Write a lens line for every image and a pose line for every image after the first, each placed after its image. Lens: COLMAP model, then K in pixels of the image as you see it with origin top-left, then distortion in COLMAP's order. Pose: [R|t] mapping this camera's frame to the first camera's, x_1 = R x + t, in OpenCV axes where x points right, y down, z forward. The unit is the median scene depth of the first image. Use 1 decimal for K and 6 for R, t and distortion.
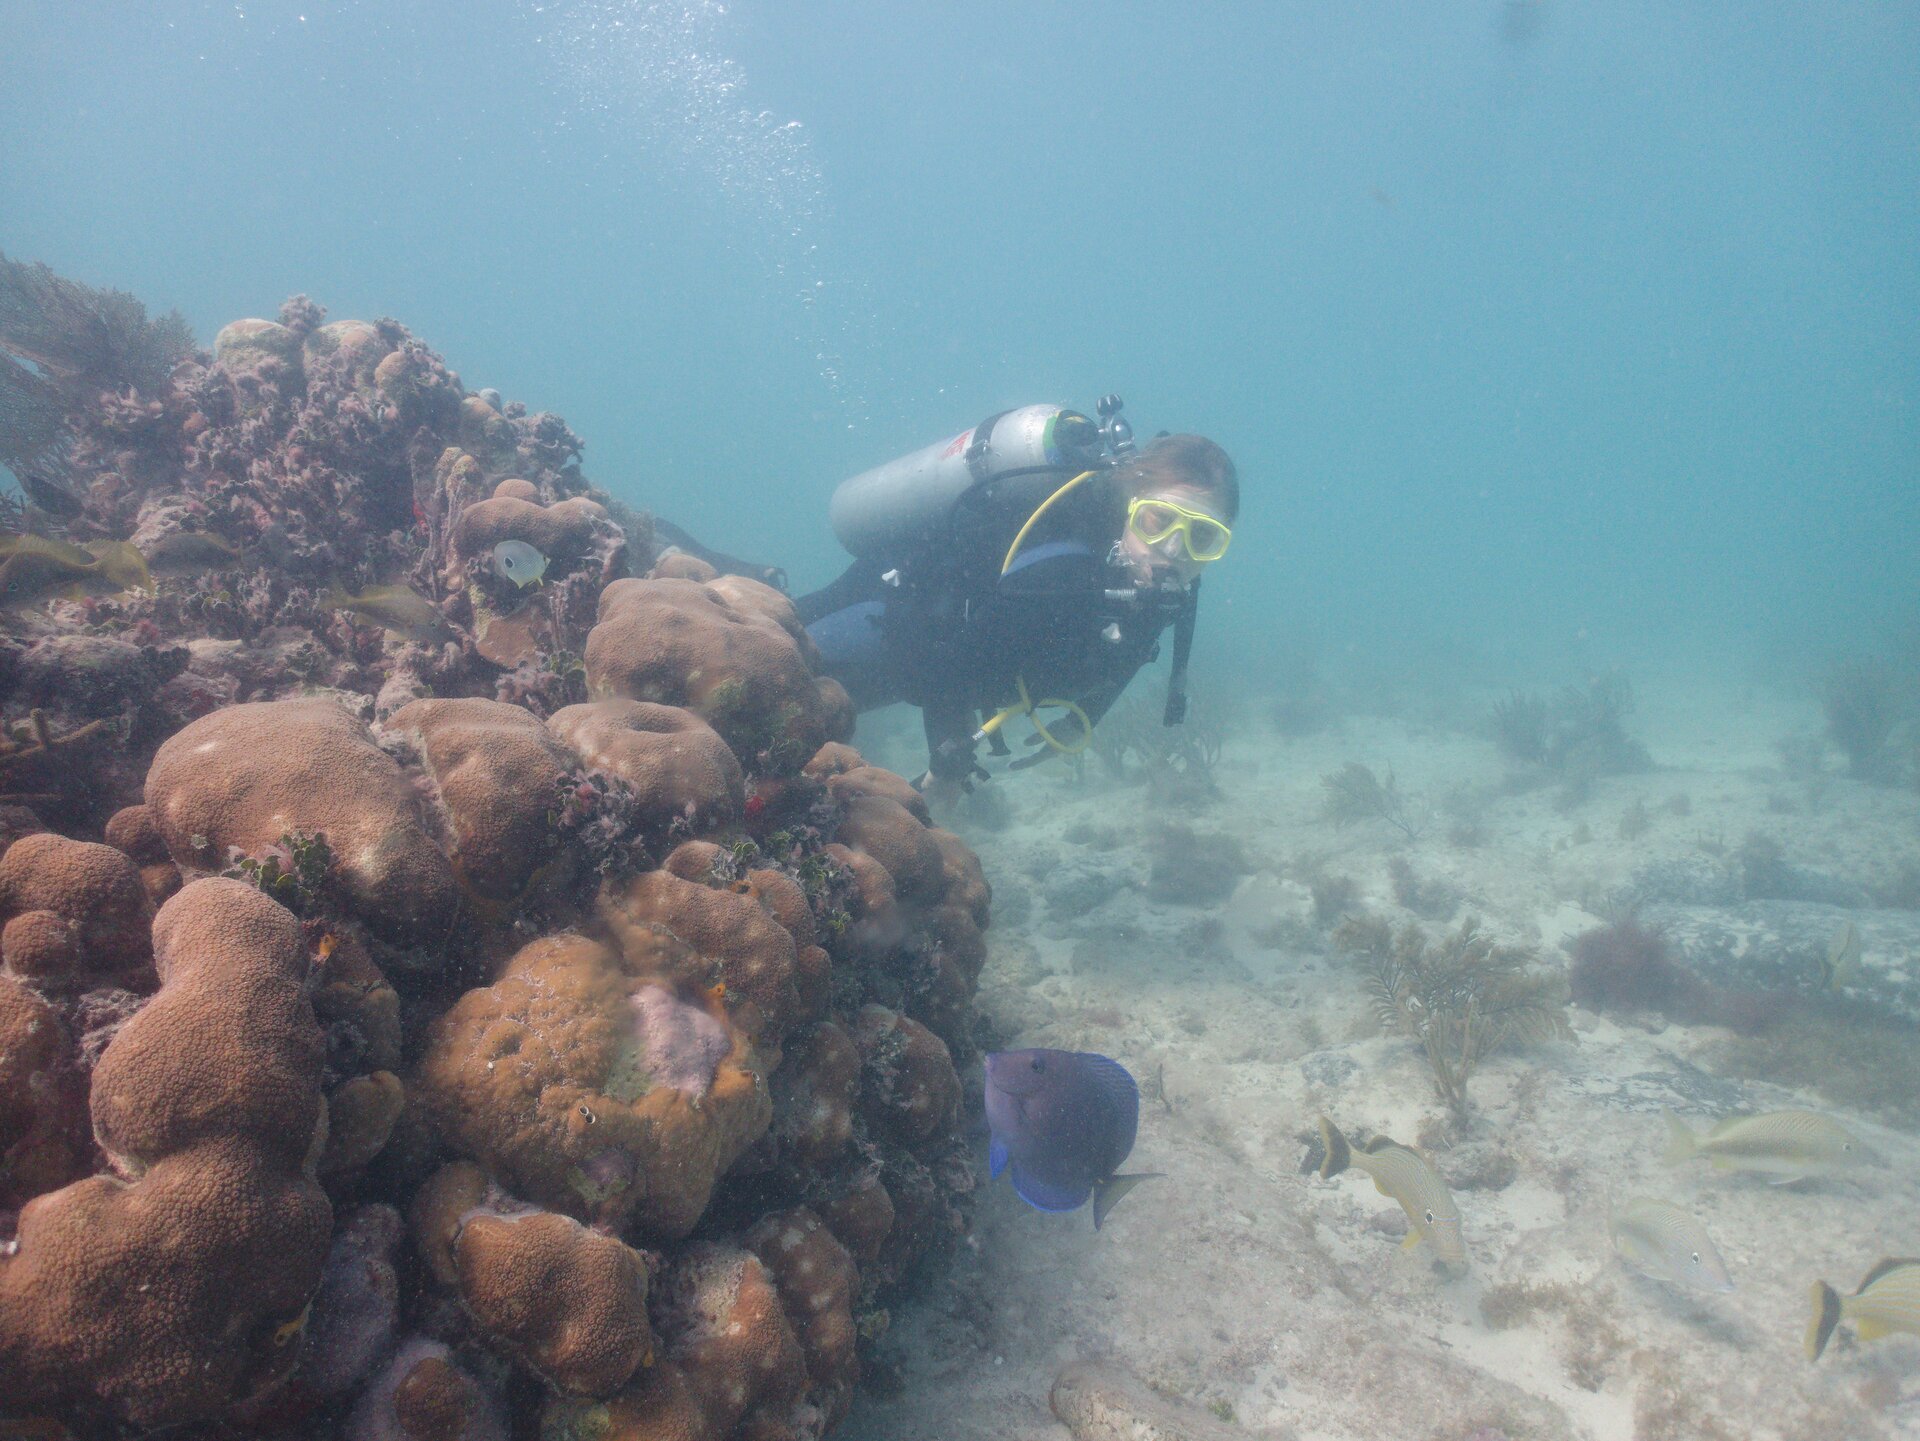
lens RADIAL K [[1137.8, 0, 975.8], [0, 1137.8, 723.4], [0, 0, 1]] dist [-0.047883, -0.001509]
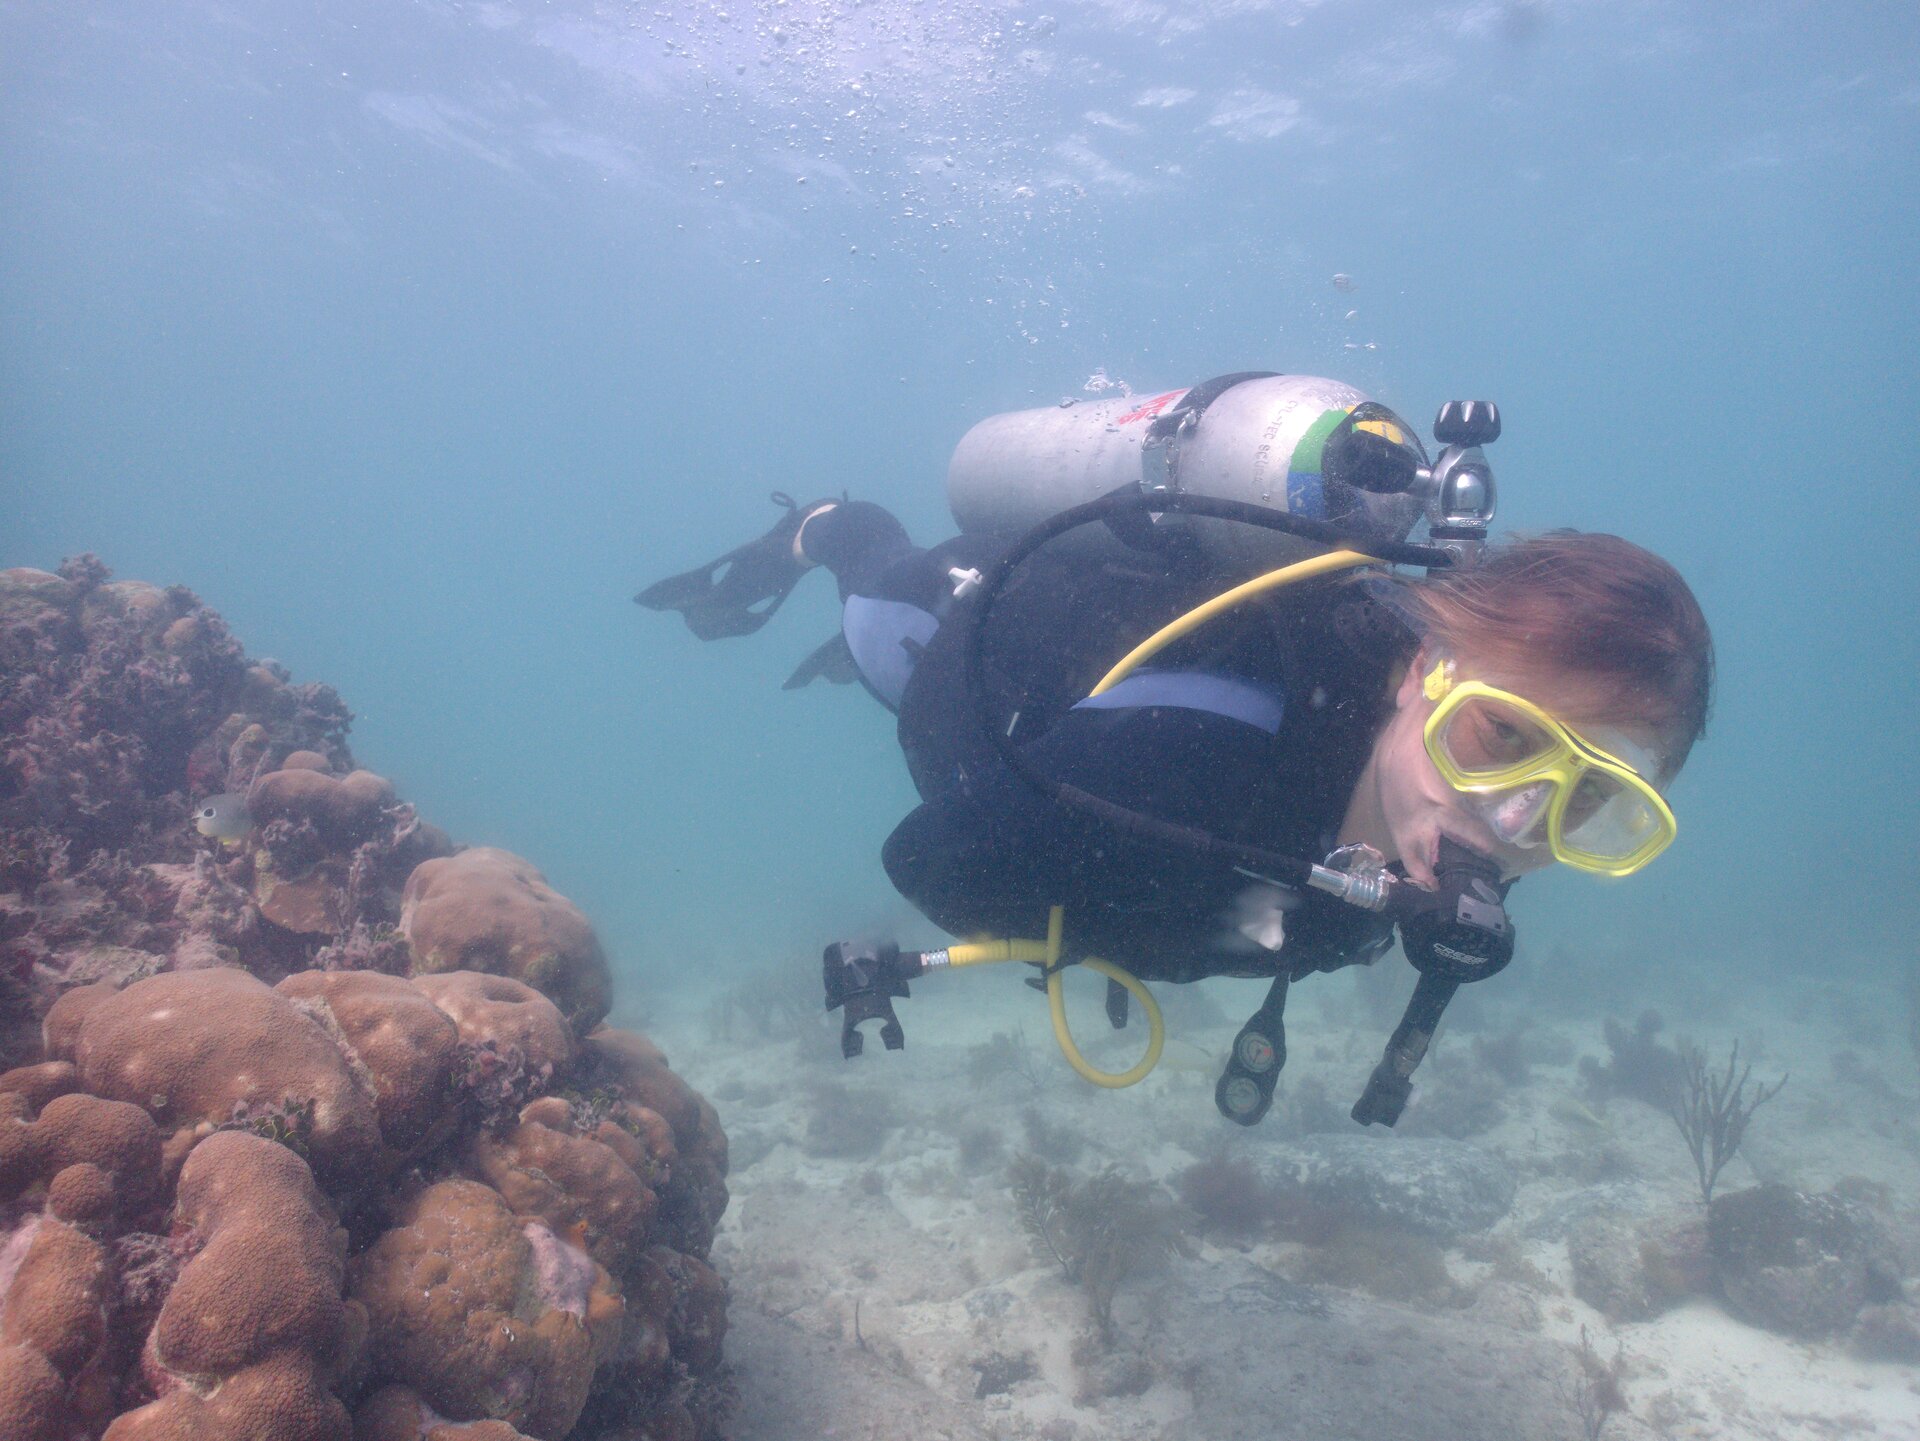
lens RADIAL K [[1133.0, 0, 960.0], [0, 1133.0, 720.5], [0, 0, 1]] dist [-0.047328, 0.005213]
pose [[0.945174, 0.082137, 0.316068, -0.142640], [-0.010608, 0.975065, -0.221667, -0.014255], [-0.326394, 0.206161, 0.922477, -0.171691]]
